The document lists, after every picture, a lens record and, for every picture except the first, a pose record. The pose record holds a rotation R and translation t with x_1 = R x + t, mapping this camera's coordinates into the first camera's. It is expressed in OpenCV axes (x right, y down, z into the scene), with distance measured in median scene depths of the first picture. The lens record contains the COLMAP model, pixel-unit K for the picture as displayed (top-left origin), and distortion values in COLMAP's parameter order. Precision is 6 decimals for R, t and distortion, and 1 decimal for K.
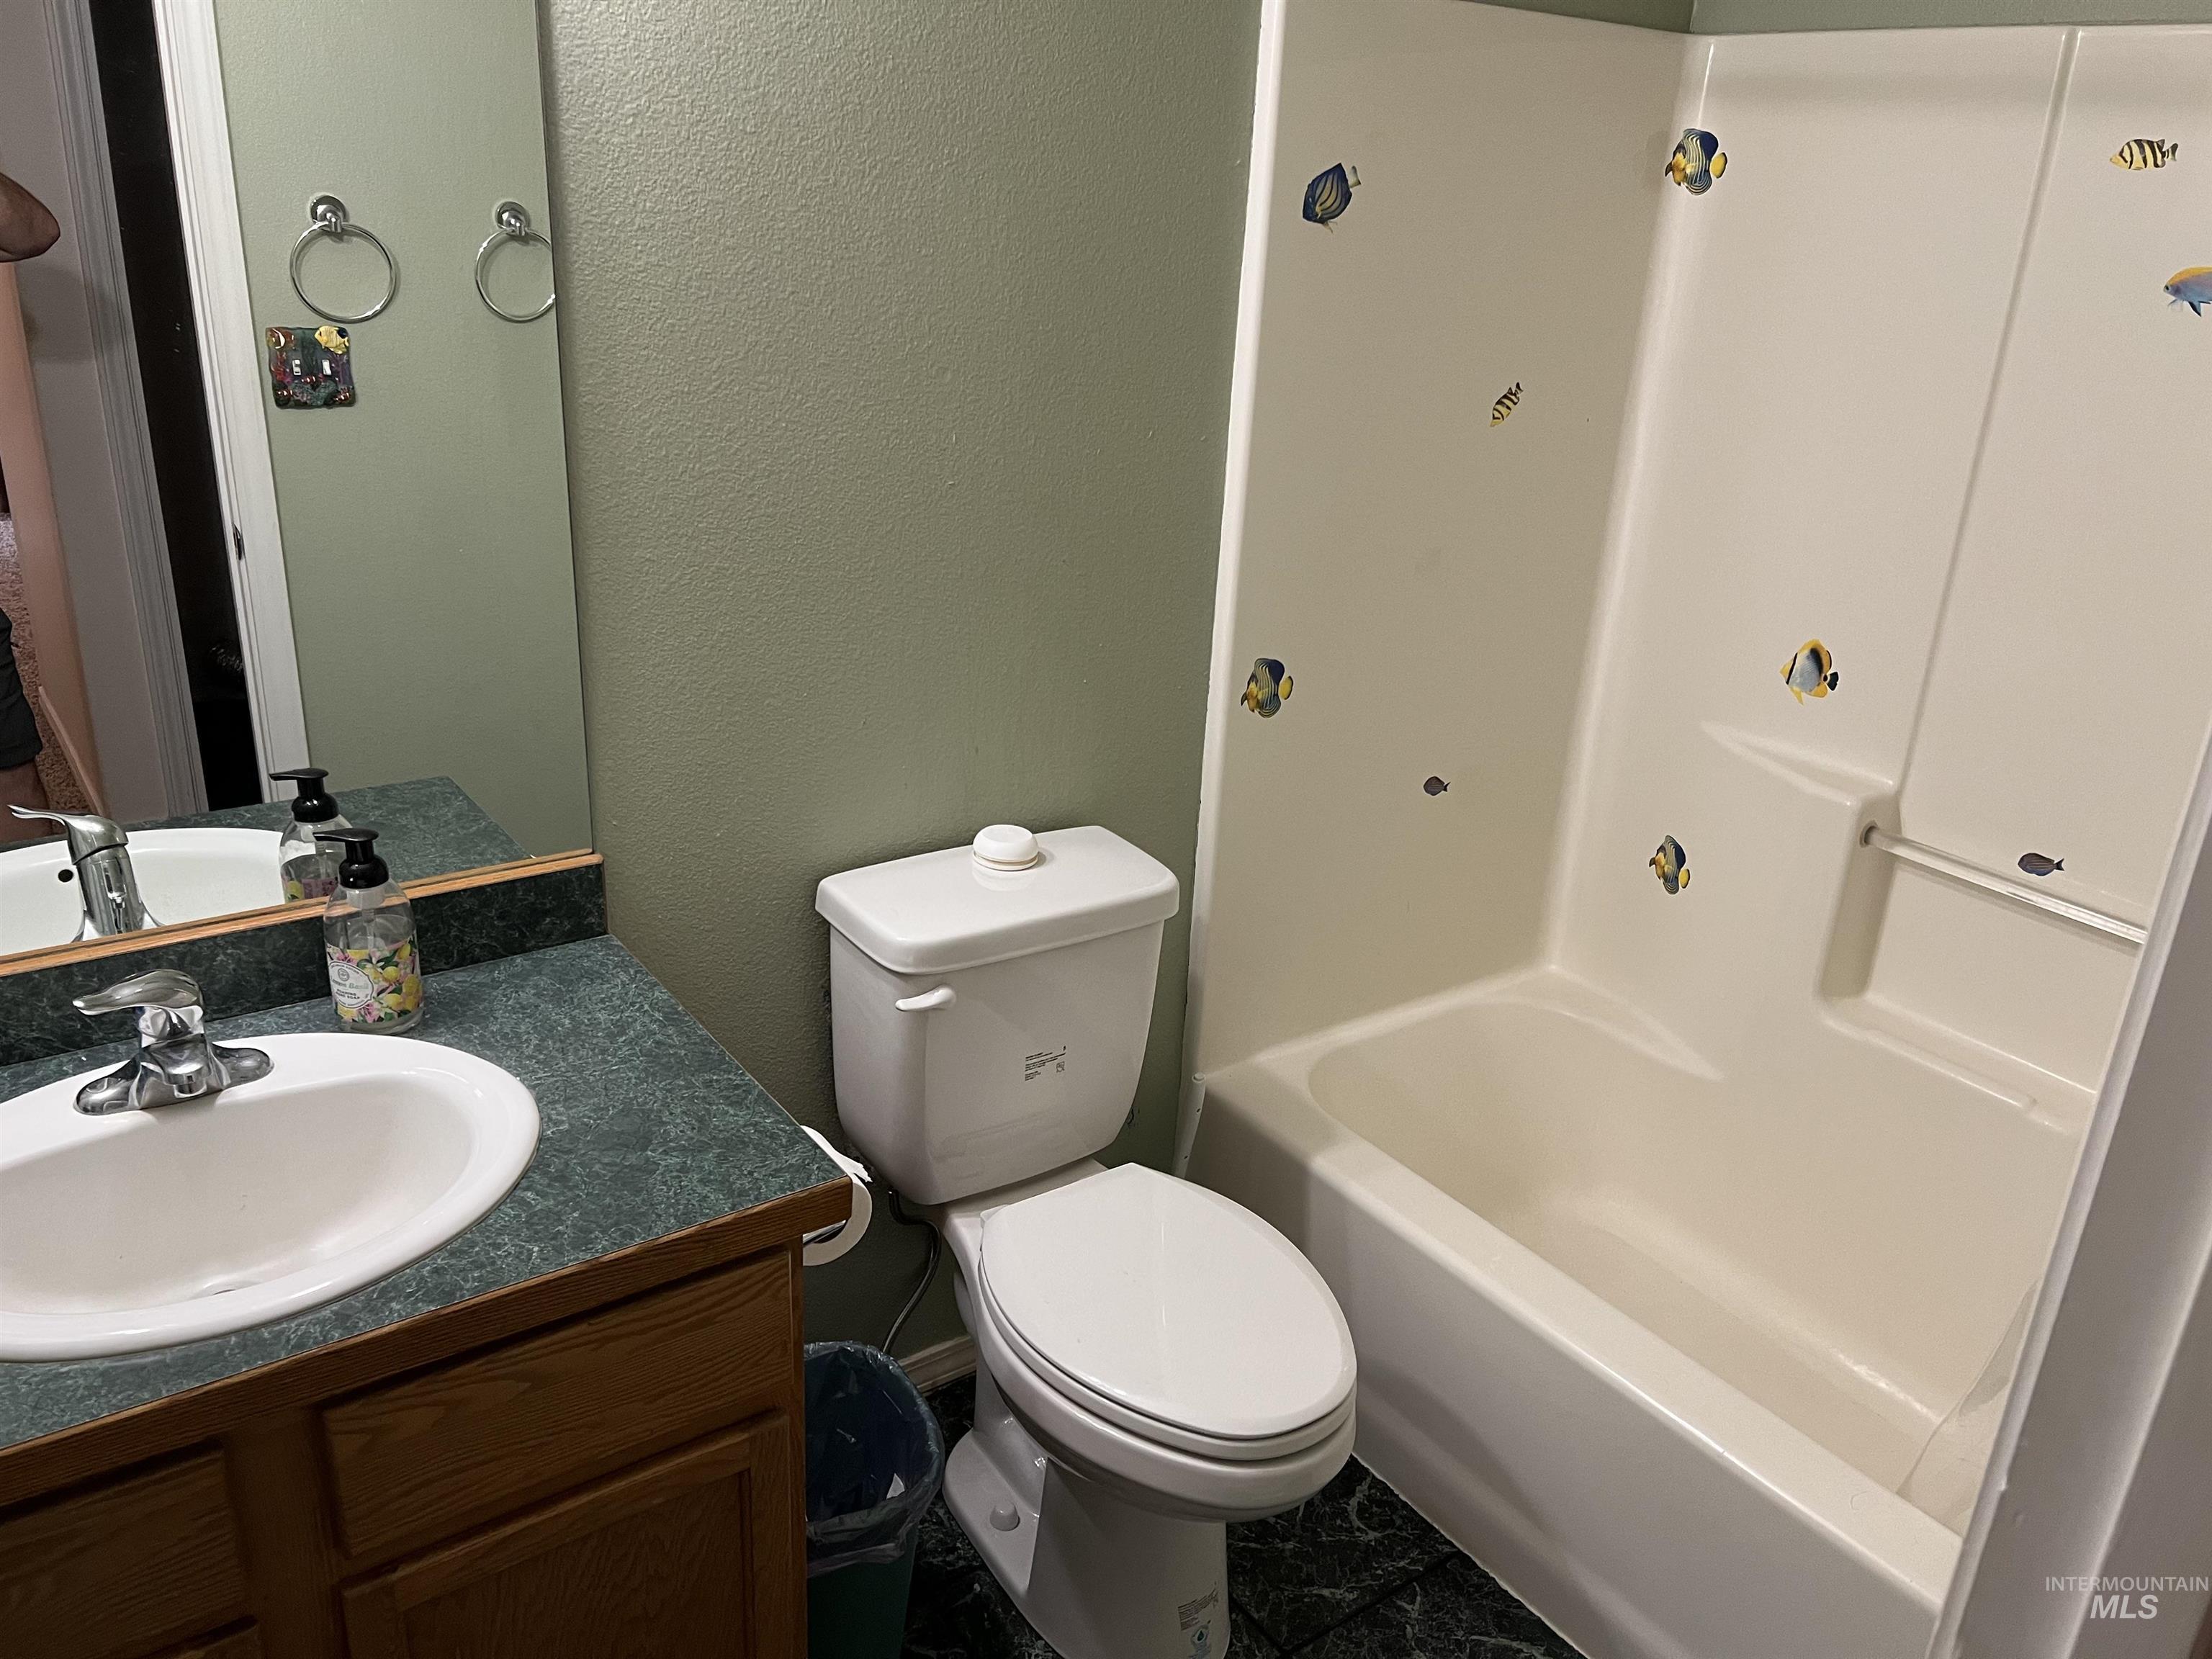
lens RADIAL K [[1642.5, 0, 1116.3], [0, 1642.5, 827.3], [0, 0, 1]] dist [0.032428, -0.066581]
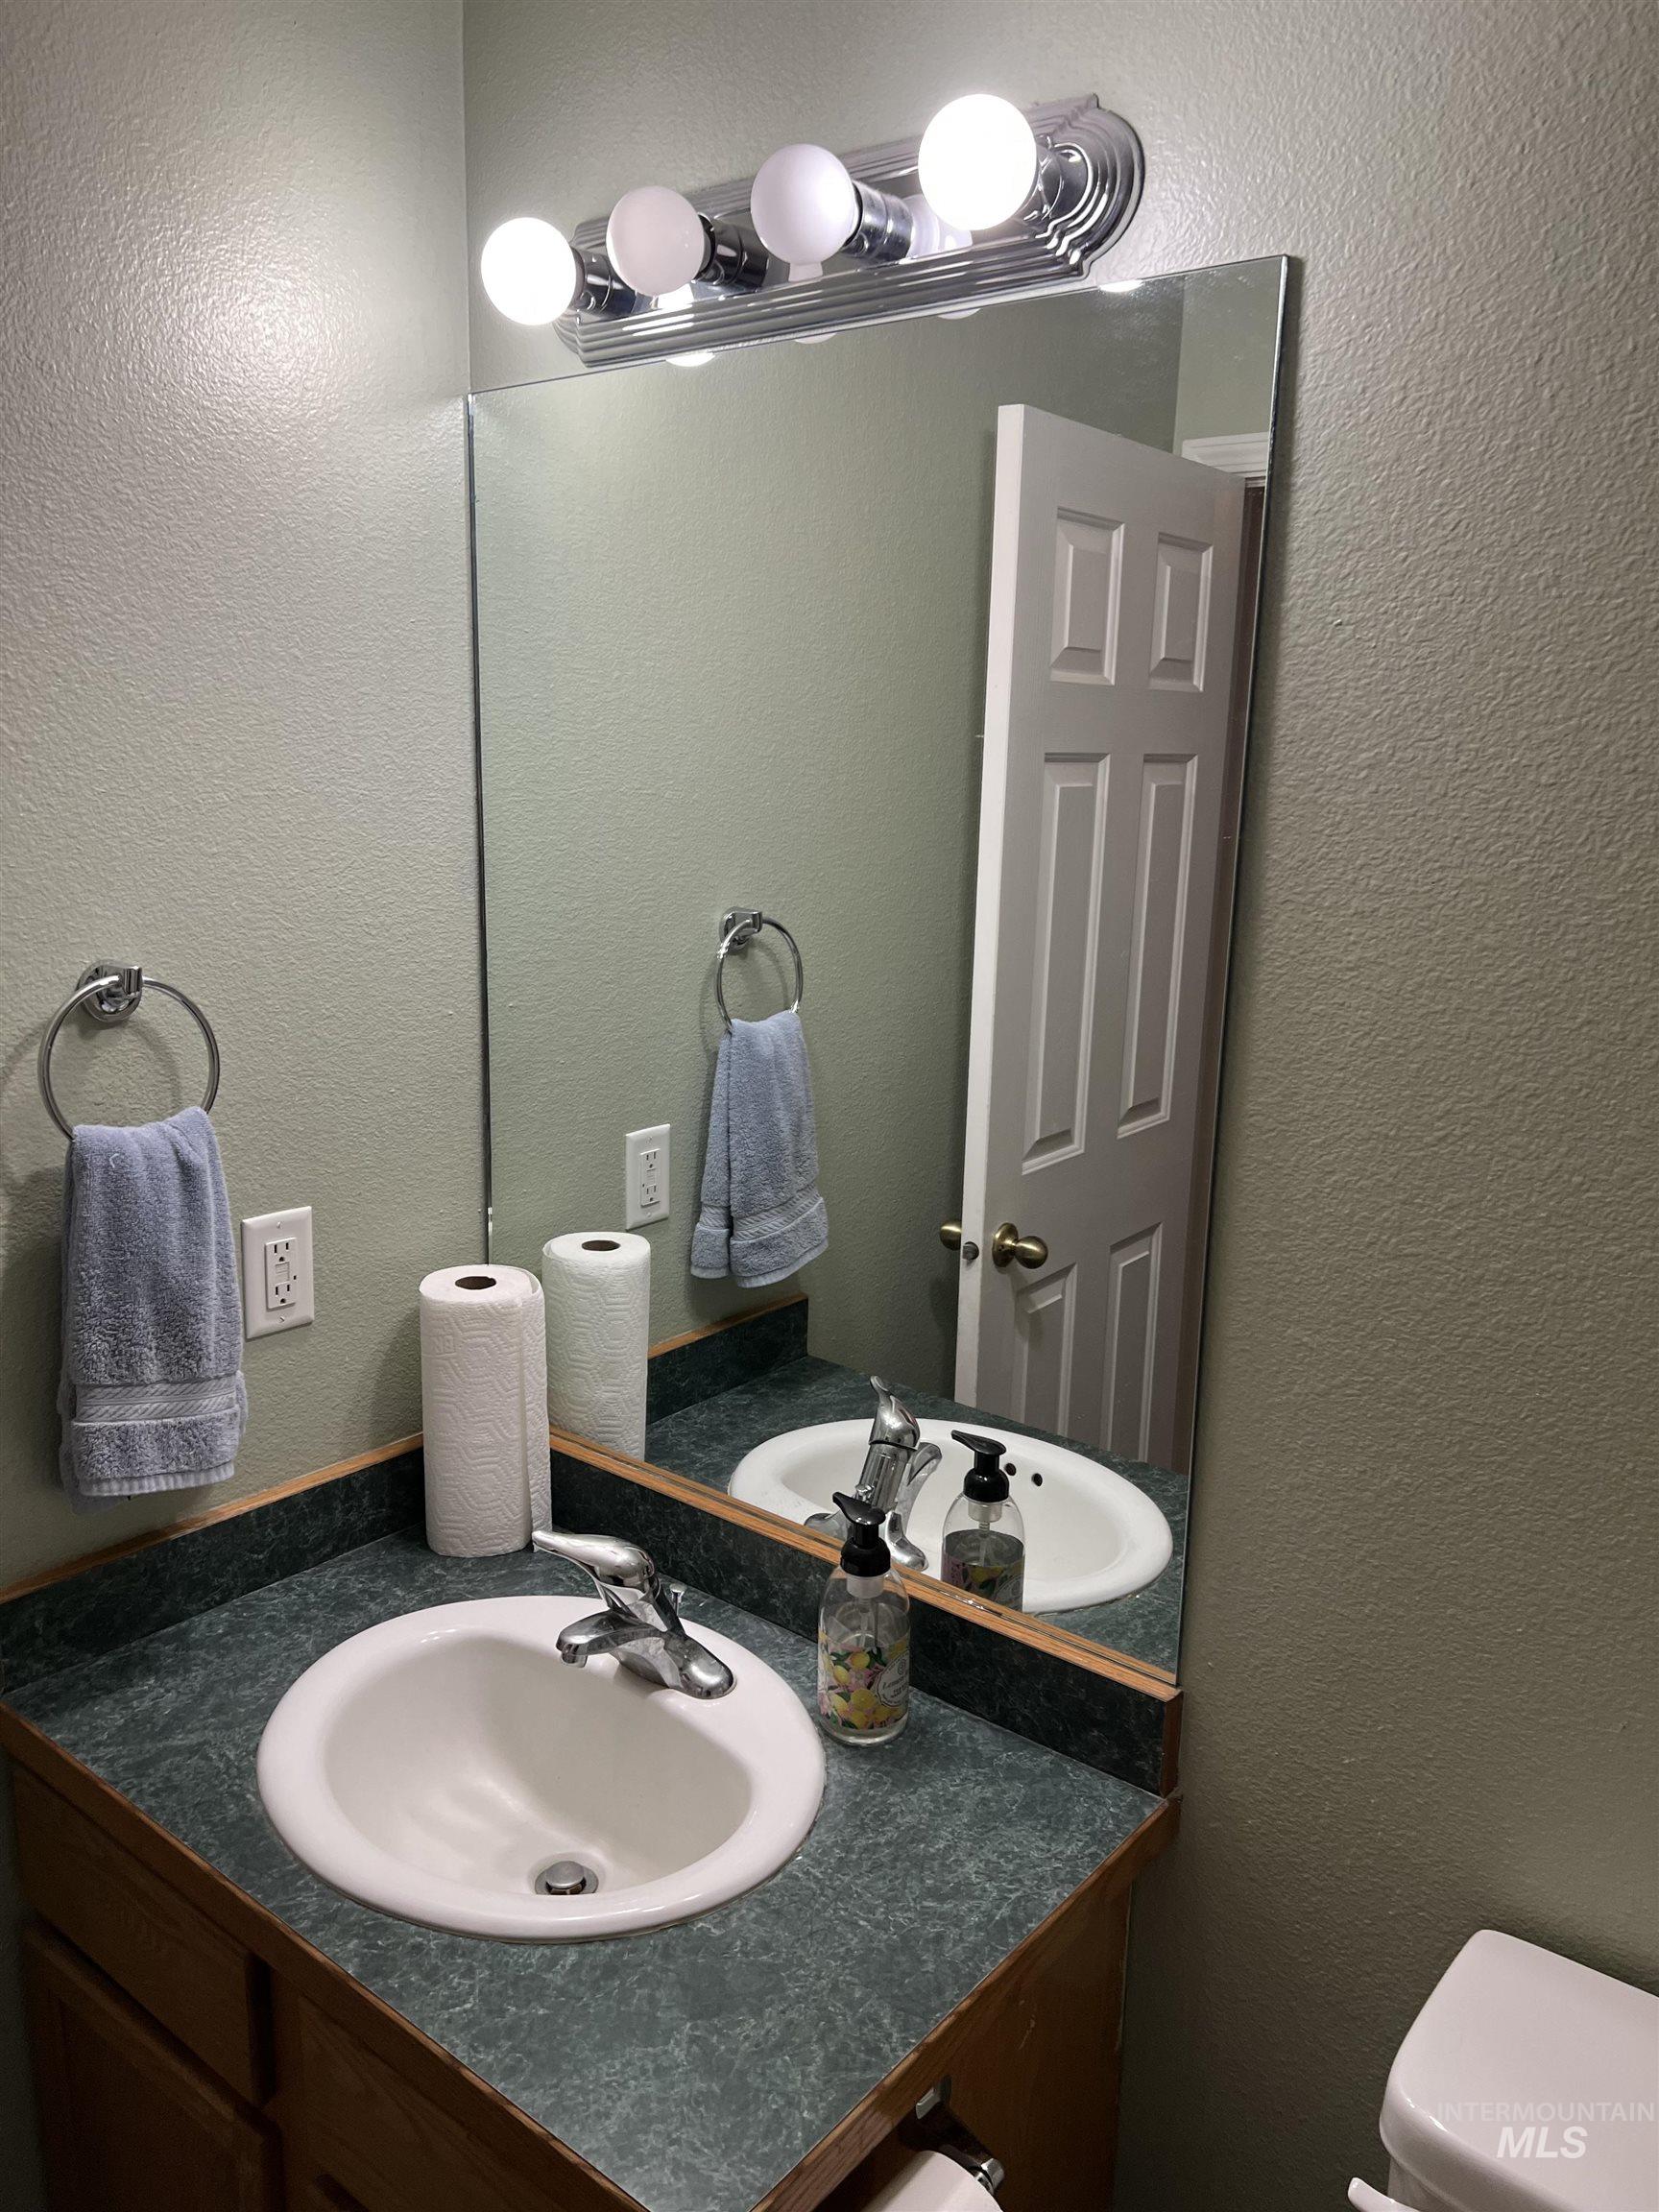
lens RADIAL K [[1642.5, 0, 835.8], [0, 1642.5, 1118.2], [0, 0, 1]] dist [0.032428, -0.066581]
pose [[0.267166, 0.158403, -0.950542, 0.351415], [-0.367065, 0.928763, 0.051604, -0.229433], [0.891003, 0.335124, 0.306278, 0.595207]]
